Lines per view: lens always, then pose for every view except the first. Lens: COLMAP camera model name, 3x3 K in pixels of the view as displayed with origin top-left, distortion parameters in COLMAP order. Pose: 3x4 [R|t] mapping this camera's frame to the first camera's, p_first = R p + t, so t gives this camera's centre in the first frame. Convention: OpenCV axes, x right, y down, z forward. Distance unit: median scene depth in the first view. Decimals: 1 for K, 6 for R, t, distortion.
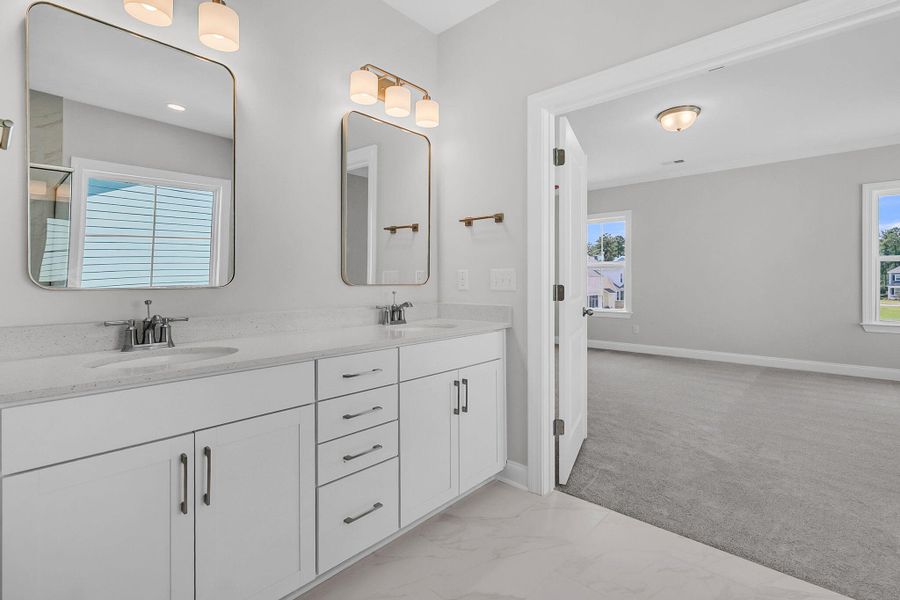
lens RADIAL K [[420.5, 0, 465.5], [0, 420.5, 282.2], [0, 0, 1]] dist [-0.001821, -0.000013]
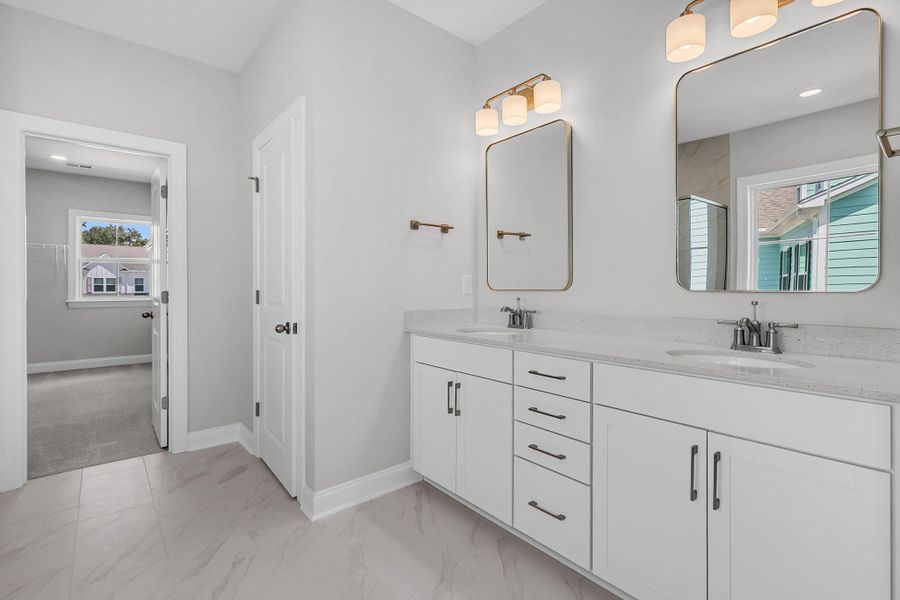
lens RADIAL K [[417.1, 0, 455.9], [0, 417.1, 291.3], [0, 0, 1]] dist [0.004307, -0.000140]
pose [[-0.148241, 0.010849, -0.988892, 0.475484], [0.003039, 0.999940, 0.010515, -0.000390], [0.988947, -0.001447, -0.148265, 0.553998]]
